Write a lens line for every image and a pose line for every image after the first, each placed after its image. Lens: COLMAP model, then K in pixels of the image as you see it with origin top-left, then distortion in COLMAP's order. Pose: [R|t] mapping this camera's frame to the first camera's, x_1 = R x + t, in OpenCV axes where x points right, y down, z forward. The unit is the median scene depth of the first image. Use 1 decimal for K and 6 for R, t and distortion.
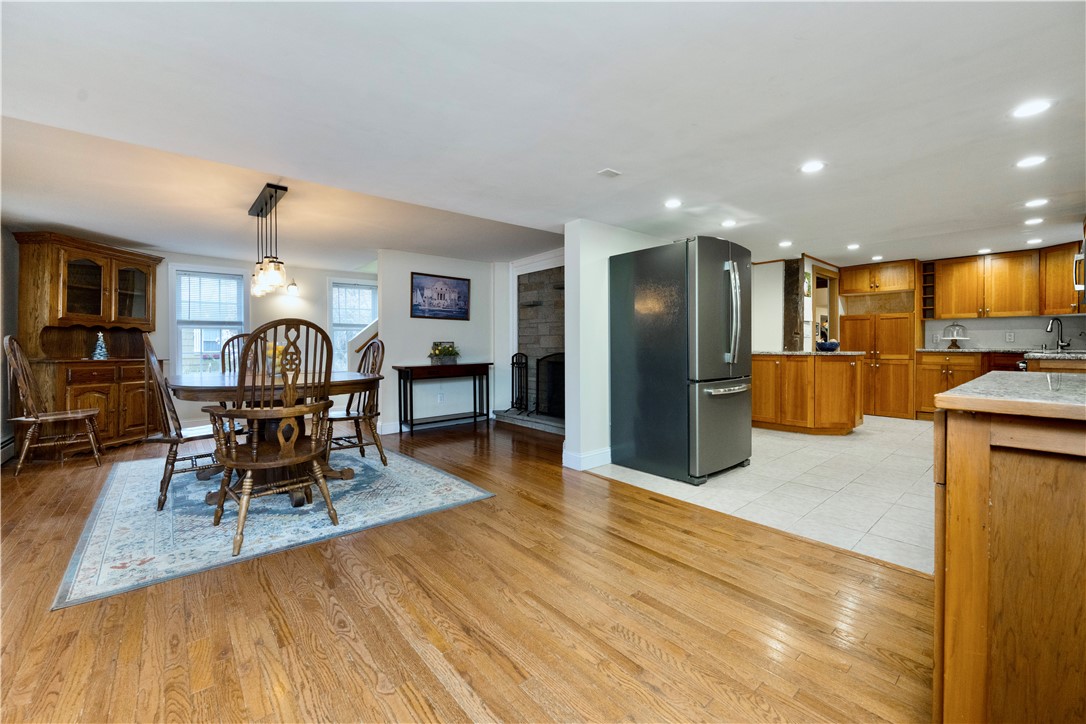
lens RADIAL K [[453.4, 0, 541.5], [0, 453.4, 360.7], [0, 0, 1]] dist [-0.005450, -0.000275]
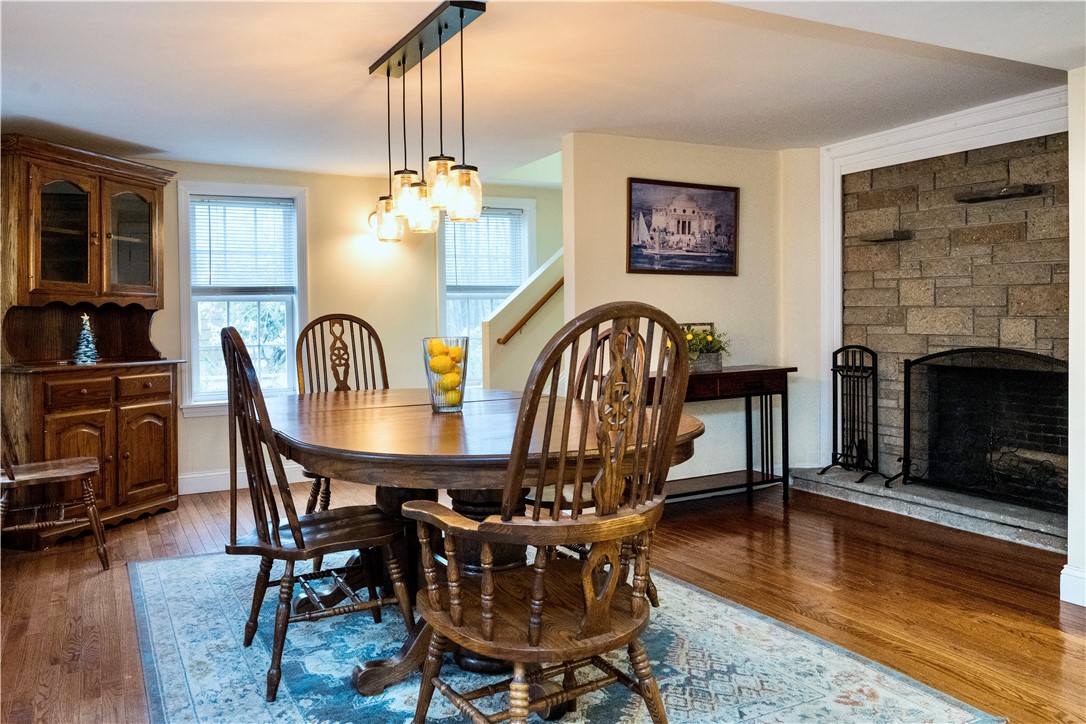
lens RADIAL K [[869.6, 0, 542.2], [0, 869.6, 360.9], [0, 0, 1]] dist [-0.014231, -0.001570]
pose [[0.974490, 0.001750, -0.224422, -0.167167], [0.002798, 0.999797, 0.019944, -0.021005], [0.224411, -0.020063, 0.974288, 0.082444]]
